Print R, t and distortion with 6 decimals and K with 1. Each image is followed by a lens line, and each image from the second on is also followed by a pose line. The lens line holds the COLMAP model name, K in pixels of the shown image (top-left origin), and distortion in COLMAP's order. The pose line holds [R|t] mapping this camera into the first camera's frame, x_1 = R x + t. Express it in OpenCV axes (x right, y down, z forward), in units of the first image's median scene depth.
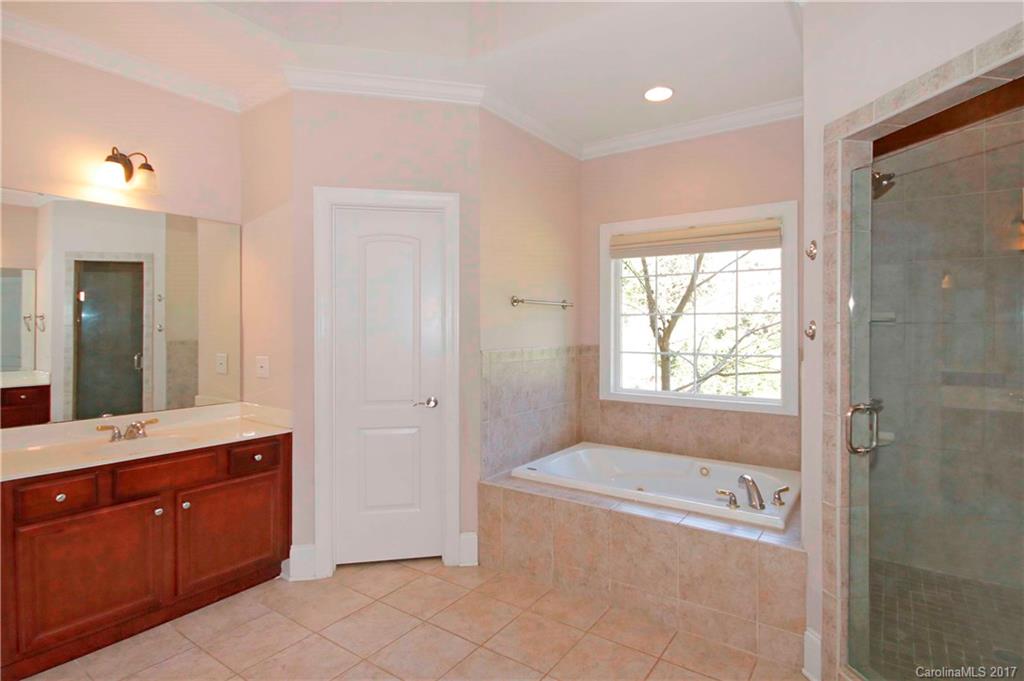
lens RADIAL K [[518.4, 0, 512.0], [0, 518.4, 340.5], [0, 0, 1]] dist [-0.003464, -0.000398]
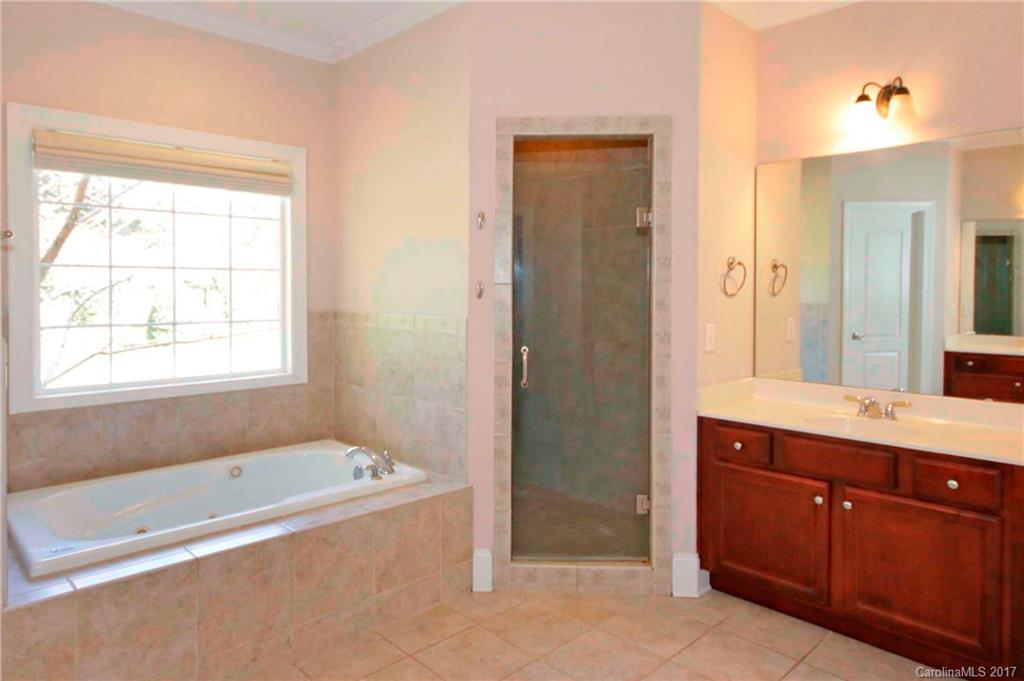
lens RADIAL K [[711.5, 0, 513.2], [0, 711.5, 302.9], [0, 0, 1]] dist [-0.003188, -0.001898]
pose [[0.164348, -0.029477, 0.985962, -0.596864], [0.018538, 0.999469, 0.026791, -0.021417], [-0.986228, 0.013875, 0.164807, 0.404261]]
